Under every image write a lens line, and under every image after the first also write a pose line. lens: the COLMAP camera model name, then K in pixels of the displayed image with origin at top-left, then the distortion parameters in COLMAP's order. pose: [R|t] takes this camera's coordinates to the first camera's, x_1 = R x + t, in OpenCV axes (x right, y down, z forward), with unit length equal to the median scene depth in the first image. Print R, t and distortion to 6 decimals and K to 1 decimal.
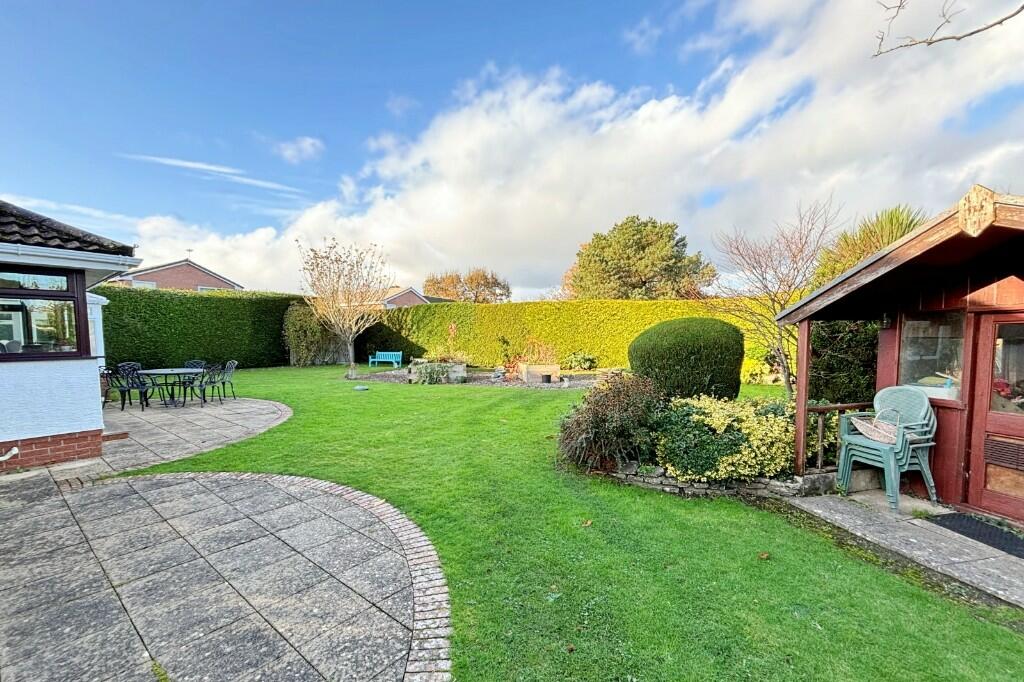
lens RADIAL K [[412.8, 0, 511.1], [0, 412.8, 347.7], [0, 0, 1]] dist [0.001535, -0.000302]
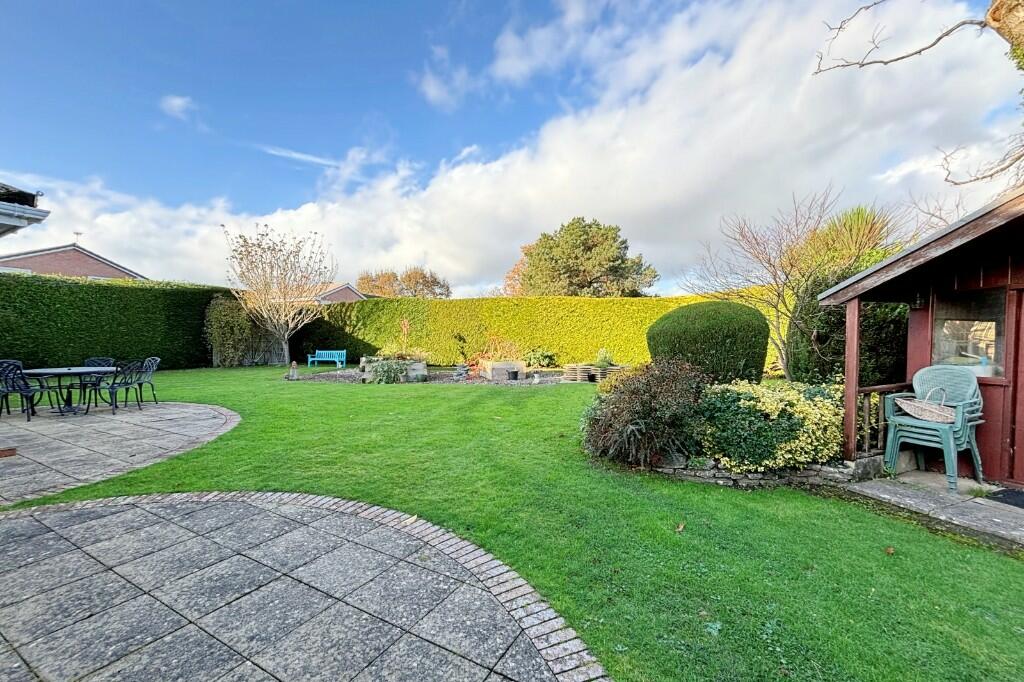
lens RADIAL K [[413.1, 0, 512.0], [0, 413.1, 341.0], [0, 0, 1]] dist [0.002038, -0.000388]
pose [[0.987313, -0.002549, 0.158766, -0.210474], [0.005698, 0.999796, -0.019388, 0.041939], [-0.158684, 0.020046, 0.987126, 0.152602]]
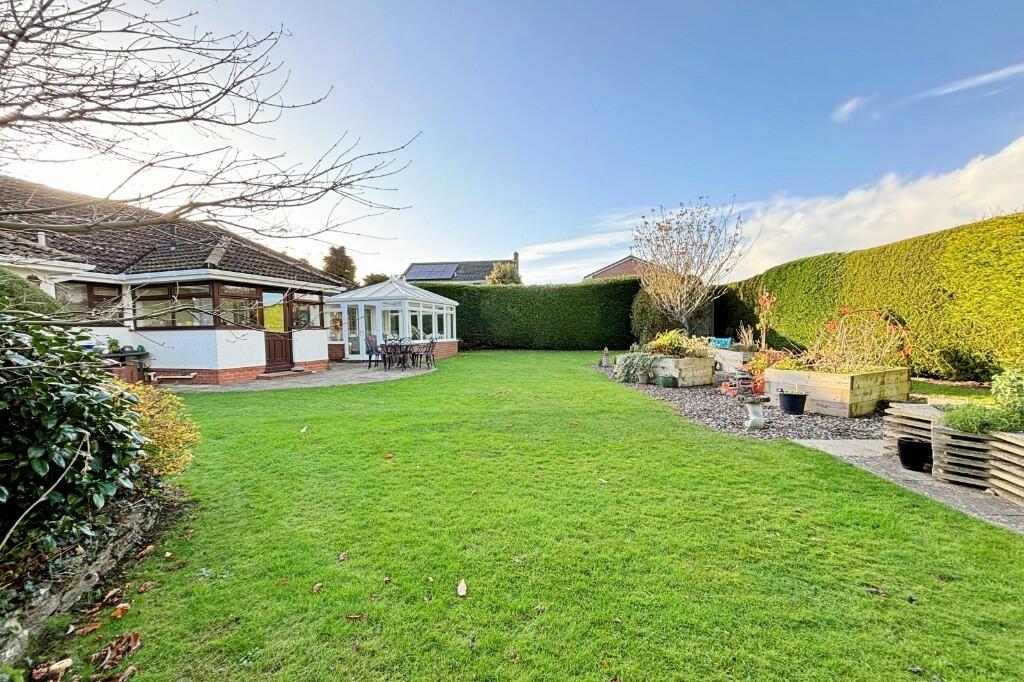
lens RADIAL K [[412.7, 0, 510.6], [0, 412.7, 307.0], [0, 0, 1]] dist [0.001409, -0.000109]
pose [[0.348102, -0.049373, -0.936156, 1.163261], [-0.020190, 0.997986, -0.060141, 0.028025], [0.937239, 0.039836, 0.346404, 1.763861]]
